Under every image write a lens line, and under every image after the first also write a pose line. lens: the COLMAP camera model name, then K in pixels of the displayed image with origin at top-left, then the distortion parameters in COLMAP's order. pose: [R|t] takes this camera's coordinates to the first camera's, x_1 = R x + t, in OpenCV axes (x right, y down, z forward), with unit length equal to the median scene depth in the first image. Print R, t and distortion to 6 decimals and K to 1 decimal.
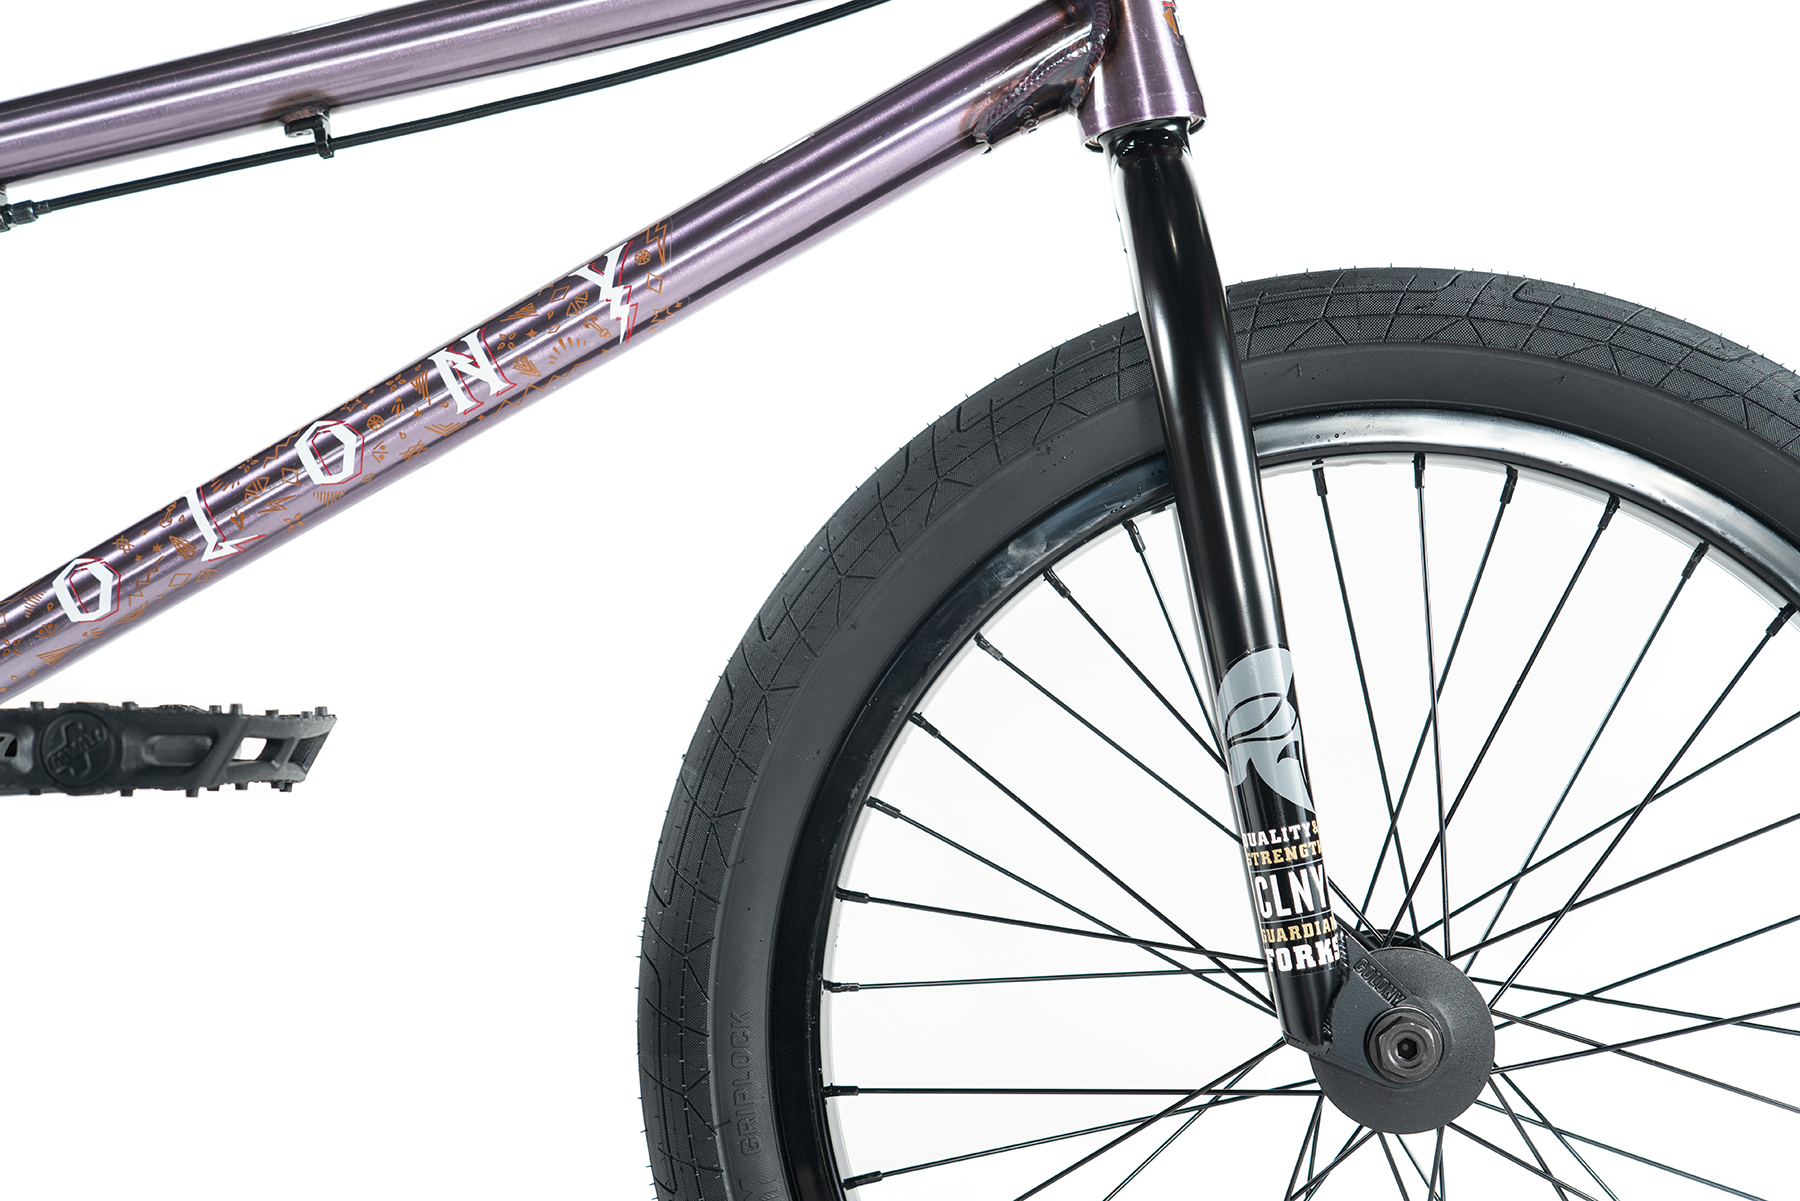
lens RADIAL K [[2653.9, 0, 891.8], [0, 2653.9, 612.4], [0, 0, 1]] dist [0.027698, 0.000000]
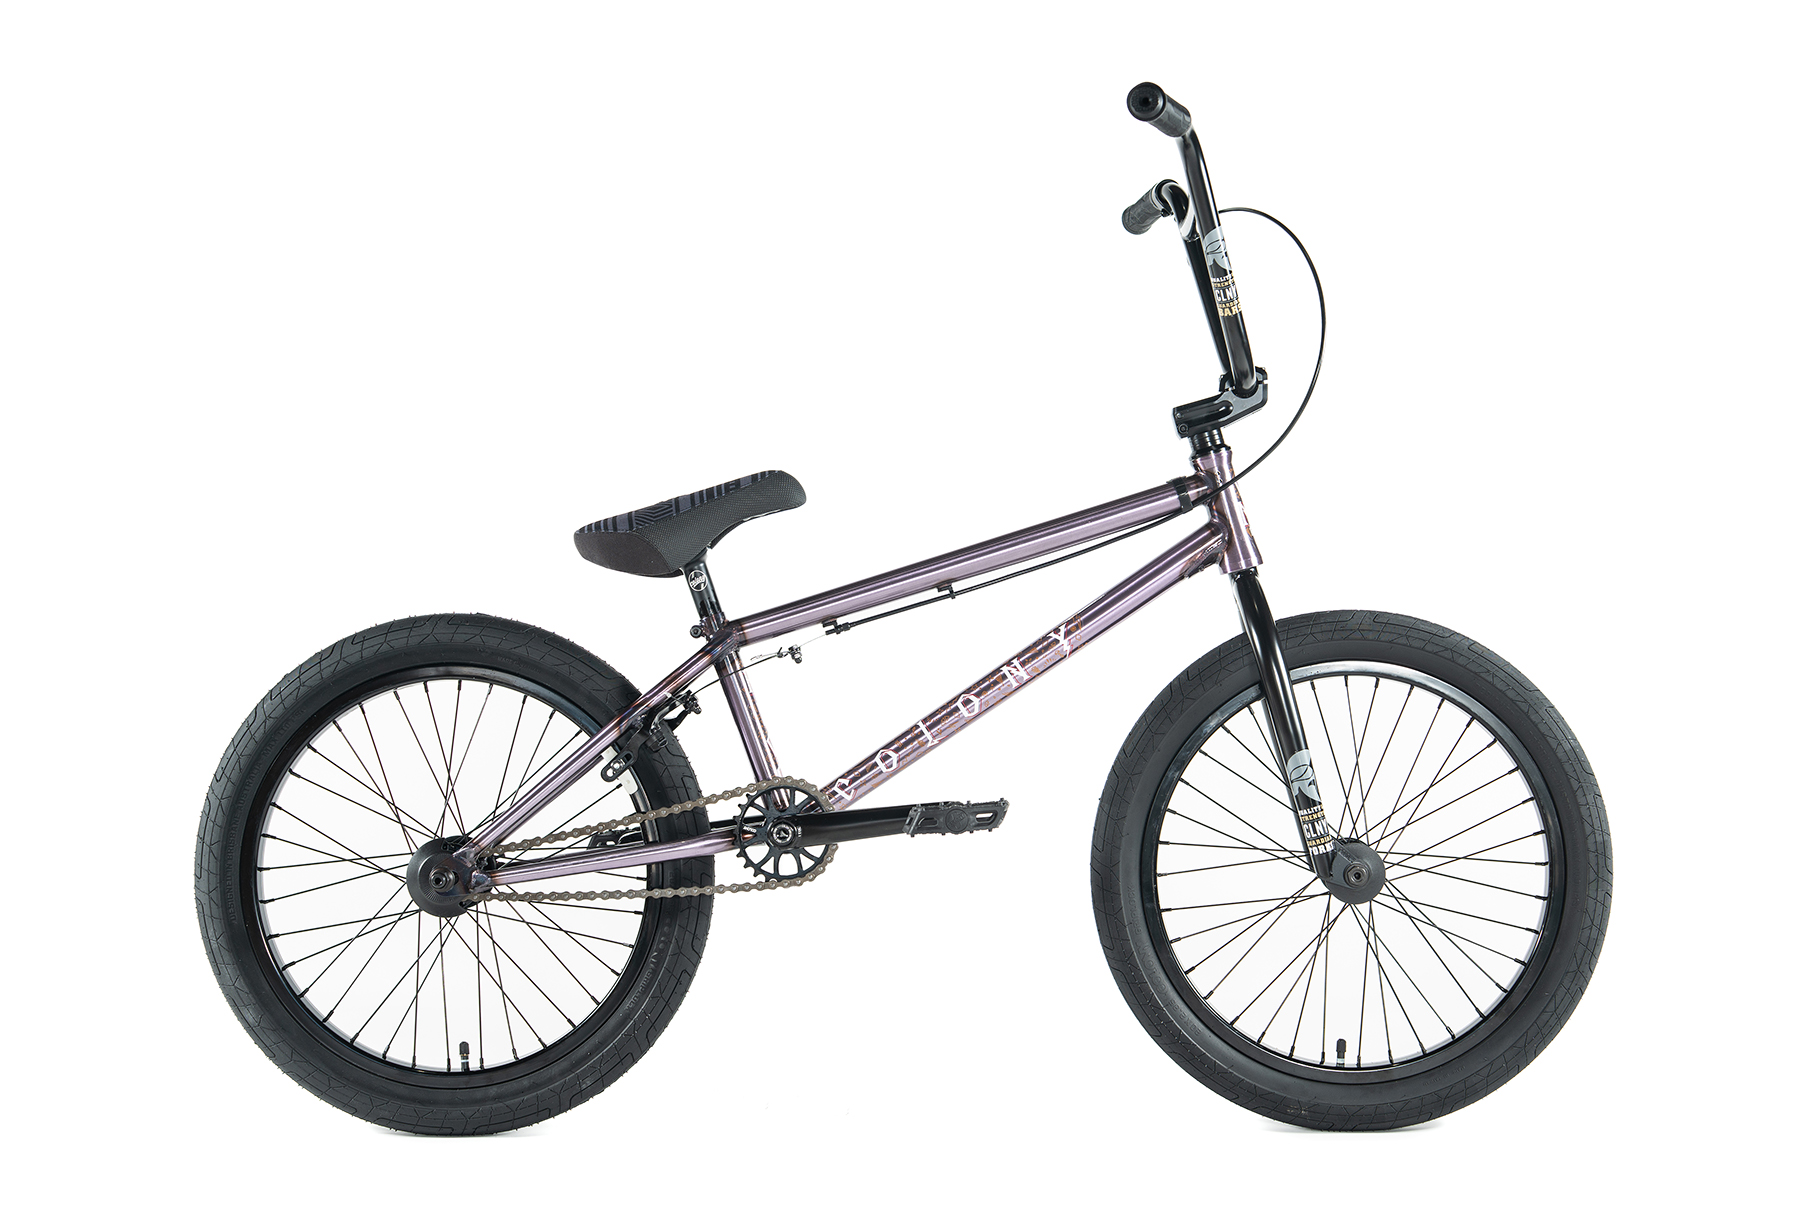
lens RADIAL K [[2671.5, 0, 904.3], [0, 2671.5, 601.8], [0, 0, 1]] dist [-0.042872, 0.000000]
pose [[0.995834, -0.084991, 0.033031, -0.370819], [0.084161, 0.996119, 0.025761, -0.253486], [-0.035093, -0.022874, 0.999122, -1.891752]]
